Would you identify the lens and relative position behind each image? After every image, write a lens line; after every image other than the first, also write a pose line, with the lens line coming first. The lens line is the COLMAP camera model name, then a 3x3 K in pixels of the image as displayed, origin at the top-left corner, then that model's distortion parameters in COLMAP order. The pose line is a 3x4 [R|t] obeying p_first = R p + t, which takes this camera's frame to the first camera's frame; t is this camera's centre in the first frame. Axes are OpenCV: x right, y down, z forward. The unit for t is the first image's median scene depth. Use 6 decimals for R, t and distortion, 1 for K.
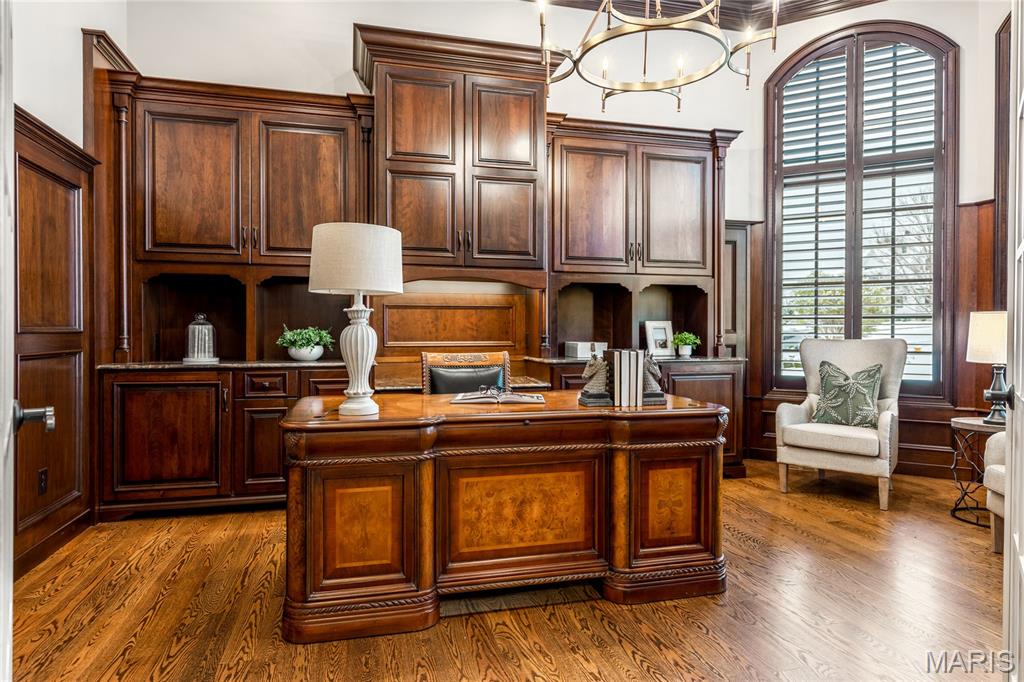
lens RADIAL K [[617.4, 0, 512.0], [0, 617.4, 341.0], [0, 0, 1]] dist [0.003900, 0.001265]
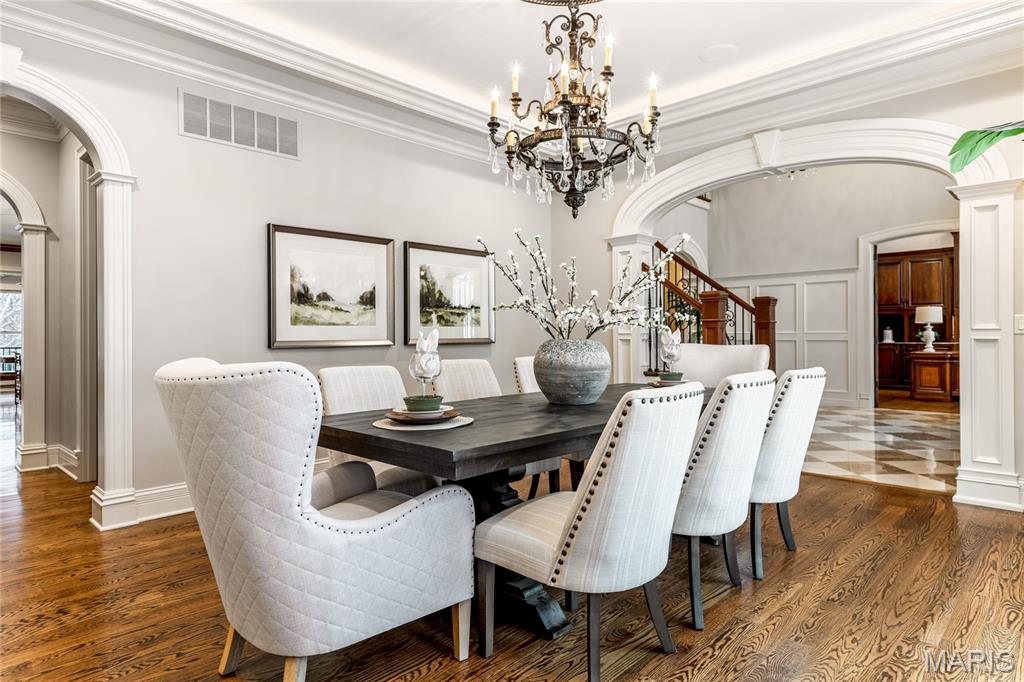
lens RADIAL K [[587.7, 0, 512.0], [0, 587.7, 341.0], [0, 0, 1]] dist [-0.004078, -0.001272]
pose [[0.522297, -0.004464, -0.852752, 0.342198], [0.002671, 0.999990, -0.003599, 0.010942], [0.852759, -0.000398, 0.522304, -0.719955]]
